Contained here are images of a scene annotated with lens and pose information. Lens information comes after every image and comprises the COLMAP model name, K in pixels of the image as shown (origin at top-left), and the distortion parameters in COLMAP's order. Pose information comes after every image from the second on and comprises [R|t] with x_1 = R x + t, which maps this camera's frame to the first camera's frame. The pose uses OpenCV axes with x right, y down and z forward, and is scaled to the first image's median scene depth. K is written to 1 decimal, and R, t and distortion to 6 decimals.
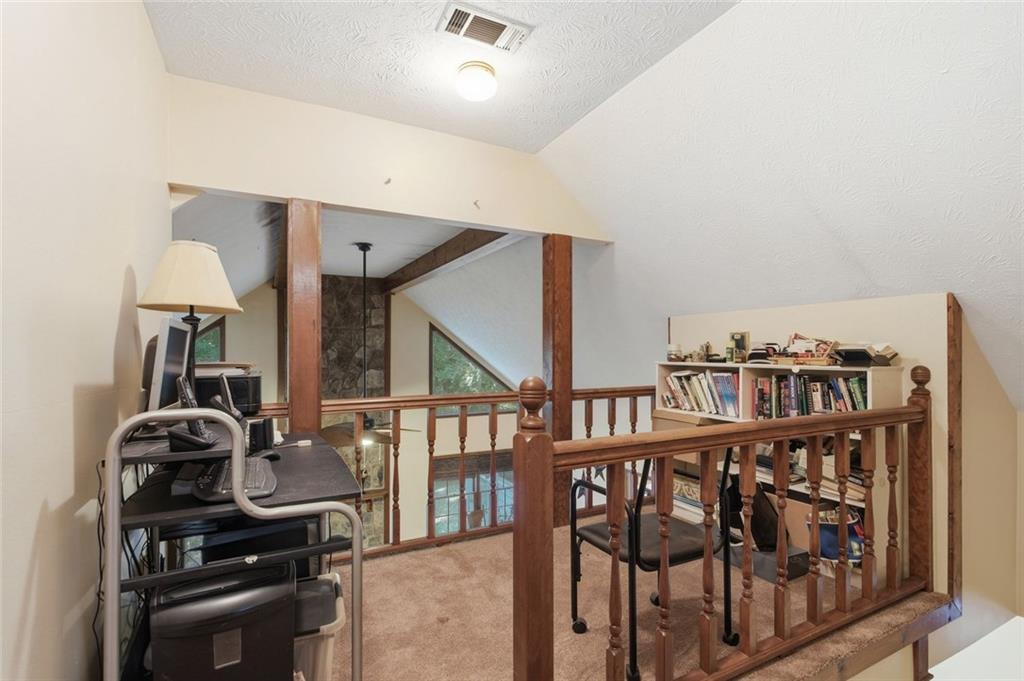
lens RADIAL K [[489.6, 0, 510.6], [0, 489.6, 347.7], [0, 0, 1]] dist [-0.005714, -0.000862]
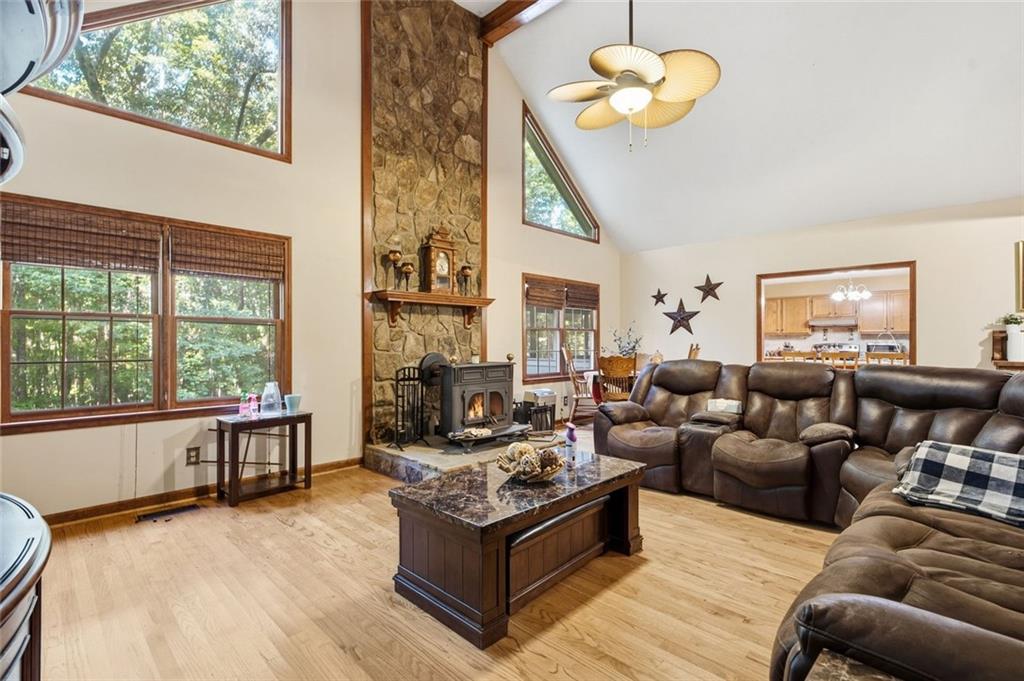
lens RADIAL K [[473.0, 0, 509.0], [0, 473.0, 341.0], [0, 0, 1]] dist [0.000458, -0.000177]
pose [[0.951892, -0.001895, 0.306429, -0.444980], [0.000675, 0.999991, 0.004086, 0.349849], [-0.306434, -0.003683, 0.951885, 0.302390]]
